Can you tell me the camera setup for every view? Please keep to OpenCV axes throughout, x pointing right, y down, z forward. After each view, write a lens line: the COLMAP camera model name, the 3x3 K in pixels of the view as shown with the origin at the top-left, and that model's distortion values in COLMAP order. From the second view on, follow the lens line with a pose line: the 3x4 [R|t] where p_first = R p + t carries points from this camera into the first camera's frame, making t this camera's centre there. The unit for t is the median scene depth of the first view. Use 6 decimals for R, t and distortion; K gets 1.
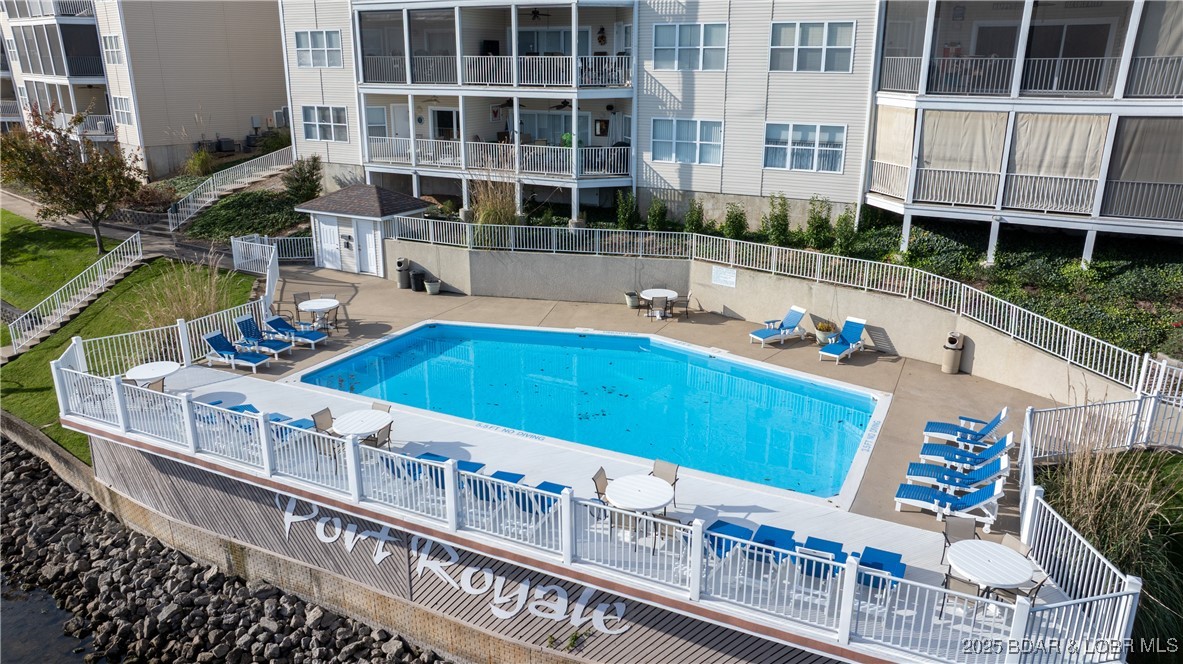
lens RADIAL K [[822.6, 0, 597.0], [0, 822.6, 327.6], [0, 0, 1]] dist [-0.023632, 0.037343]
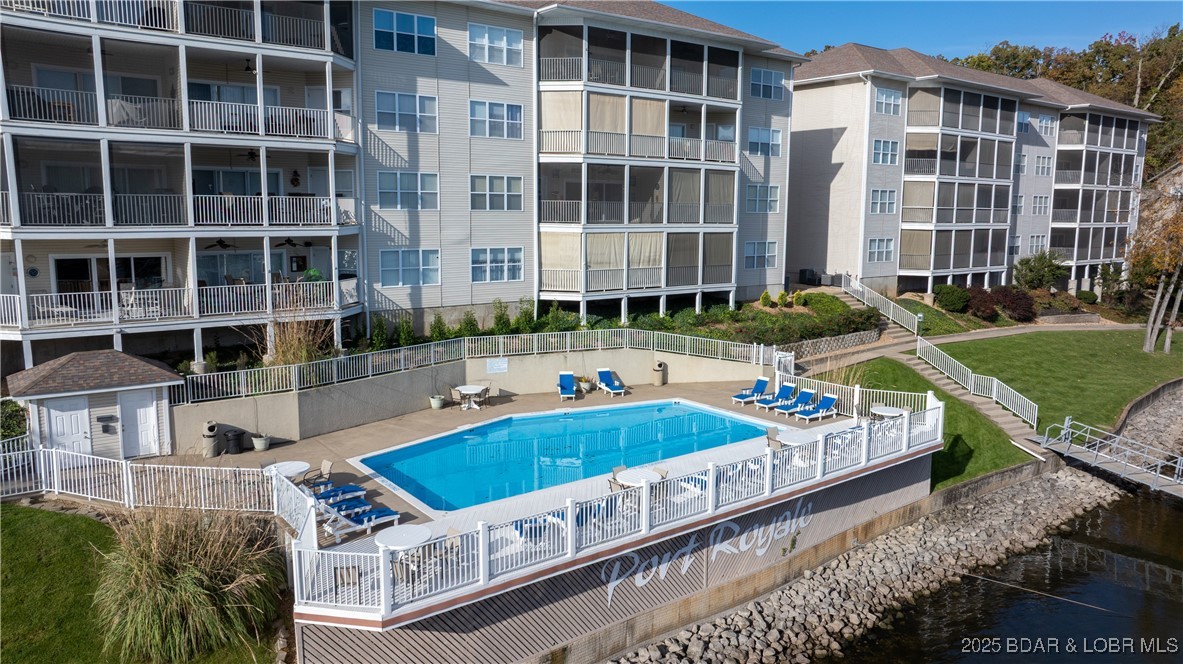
lens RADIAL K [[822.6, 0, 597.0], [0, 822.6, 327.6], [0, 0, 1]] dist [-0.023632, 0.037343]
pose [[0.440441, -0.128347, 0.888560, -0.915823], [0.269617, 0.962952, 0.005449, -0.085315], [-0.856340, 0.237171, 0.458728, 0.271510]]
